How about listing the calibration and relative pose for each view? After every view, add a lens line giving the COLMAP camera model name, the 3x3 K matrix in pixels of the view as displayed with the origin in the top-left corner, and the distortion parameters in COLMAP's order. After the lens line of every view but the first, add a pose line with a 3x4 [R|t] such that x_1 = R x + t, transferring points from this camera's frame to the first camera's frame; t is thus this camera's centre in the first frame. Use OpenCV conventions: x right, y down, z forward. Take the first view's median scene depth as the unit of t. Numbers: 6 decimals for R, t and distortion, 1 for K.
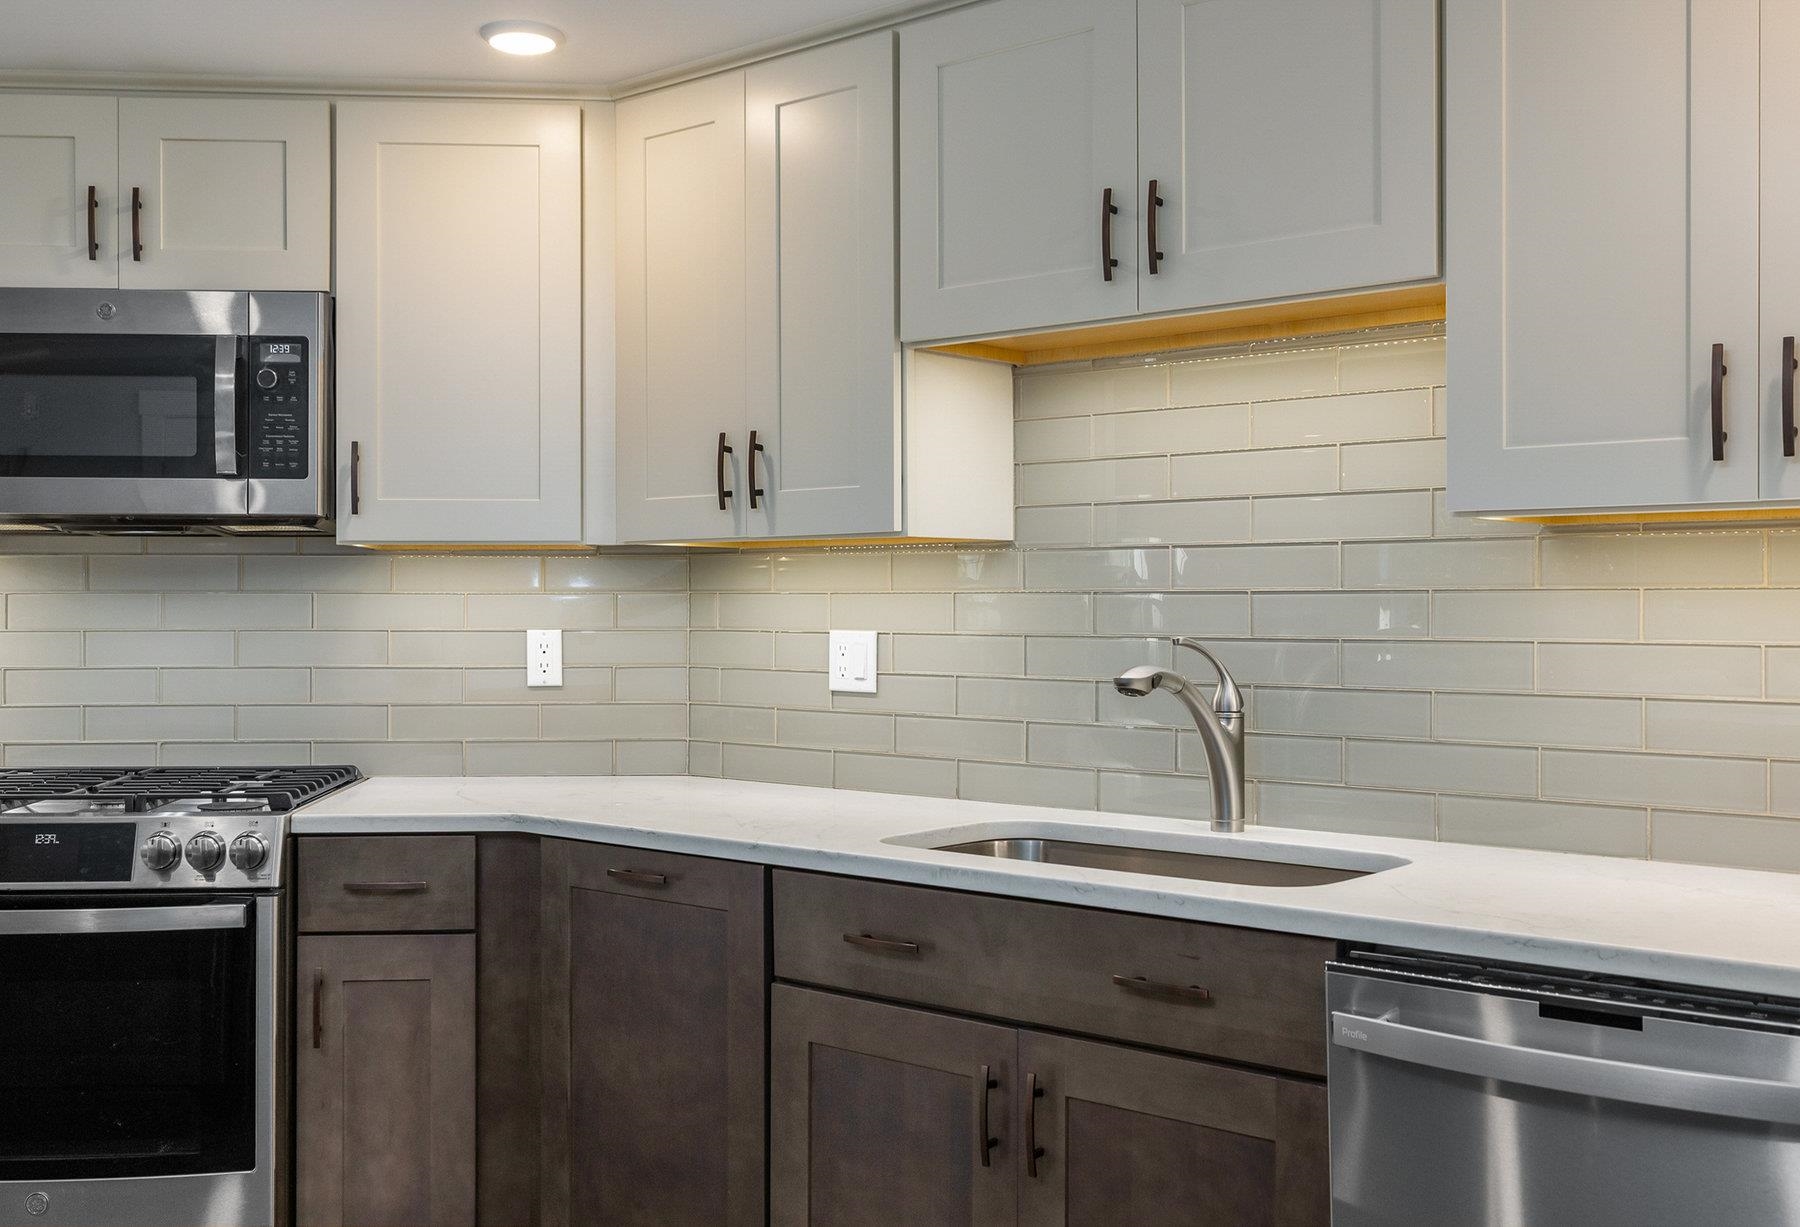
lens RADIAL K [[1894.4, 0, 897.5], [0, 1894.4, 601.7], [0, 0, 1]] dist [0.008570, 0.000000]
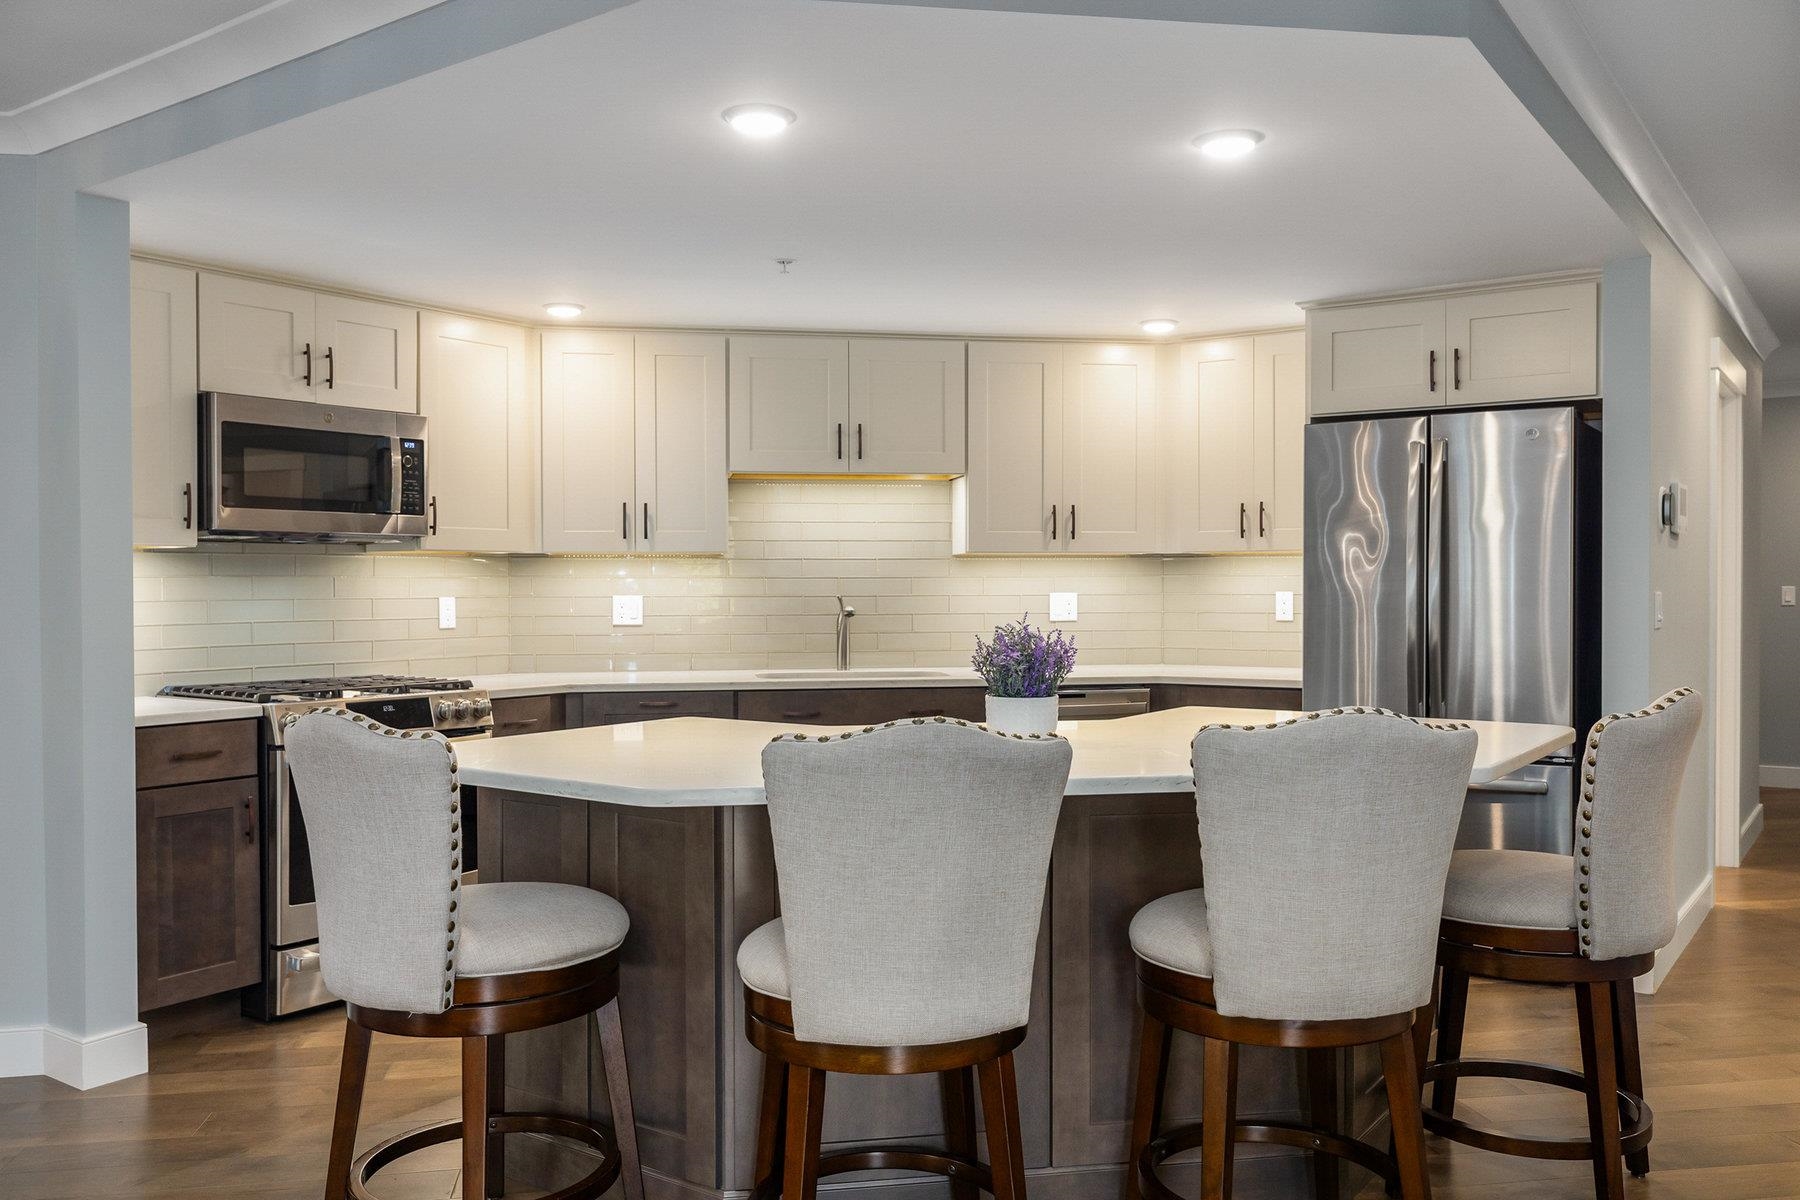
lens RADIAL K [[1432.1, 0, 905.1], [0, 1432.1, 594.4], [0, 0, 1]] dist [0.006861, -0.008780]
pose [[0.633311, -0.007348, 0.773862, -1.103952], [0.002041, 0.999967, 0.007824, 0.002132], [-0.773895, -0.003376, 0.633306, -0.259007]]
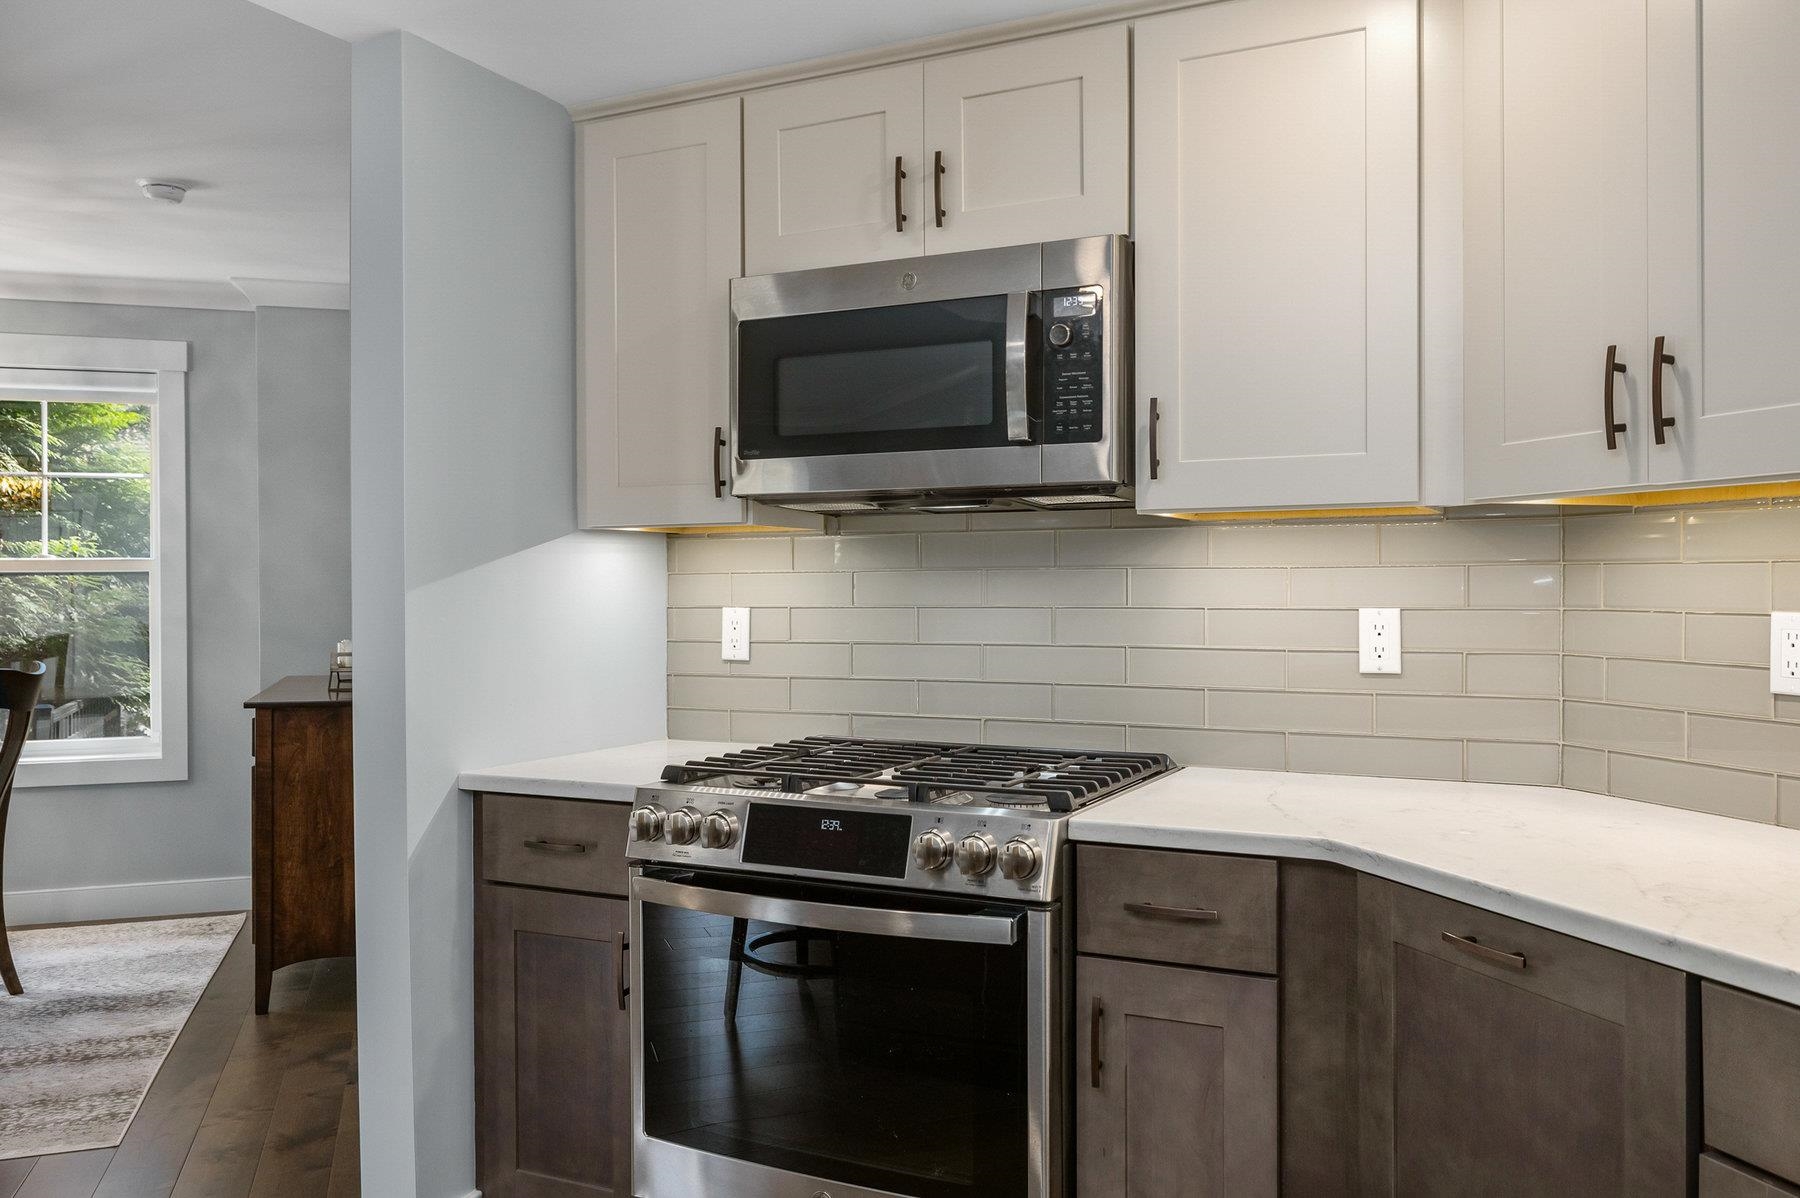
lens RADIAL K [[1432.1, 0, 900.8], [0, 1432.1, 599.7], [0, 0, 1]] dist [0.006861, -0.008780]
pose [[0.856336, 0.001959, -0.516416, -0.039377], [0.005231, 0.999909, 0.012468, 0.001678], [0.516393, -0.013378, 0.856247, 0.362815]]
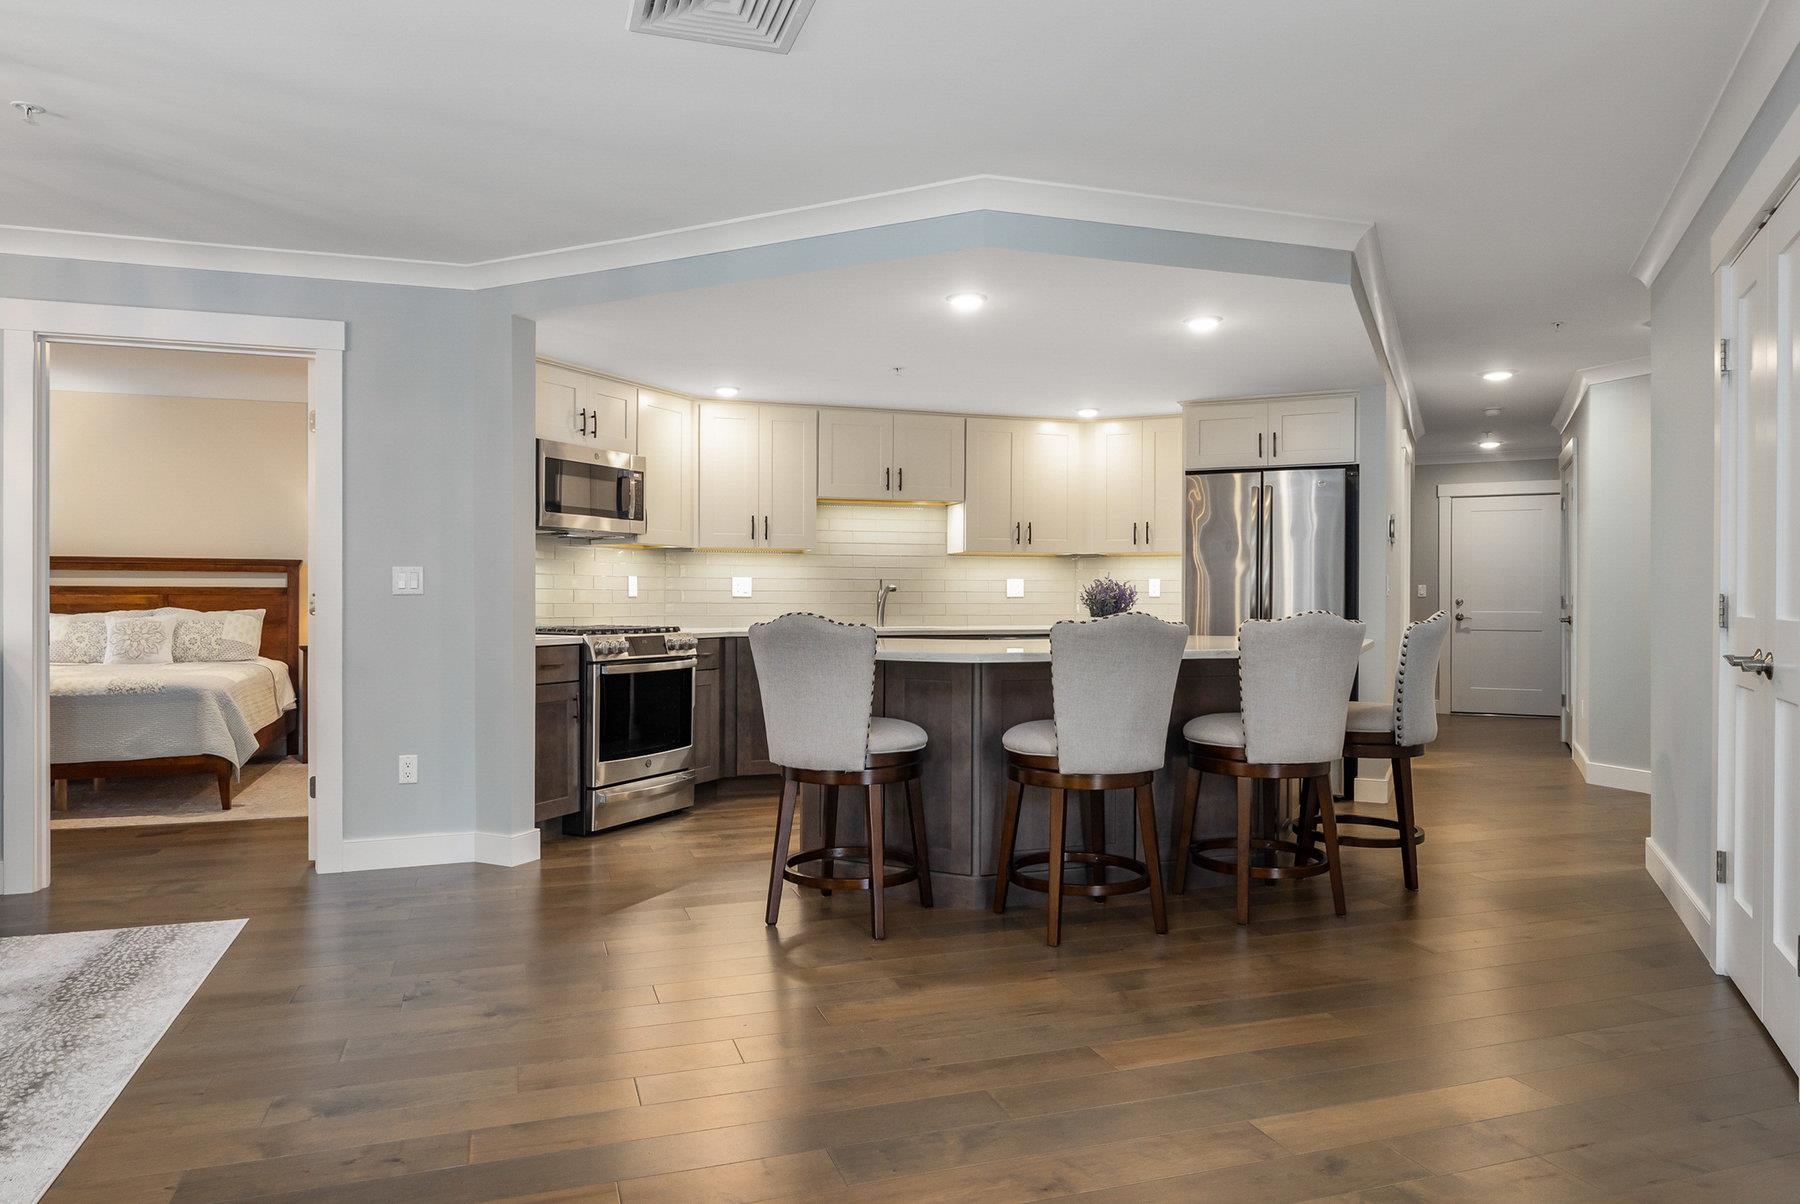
lens RADIAL K [[1134.6, 0, 895.1], [0, 1134.6, 596.6], [0, 0, 1]] dist [0.002011, 0.002977]
pose [[0.509522, 0.002035, 0.860455, -1.601704], [-0.004804, 0.999988, 0.000480, 0.047177], [-0.860444, -0.004378, 0.509526, -0.208789]]
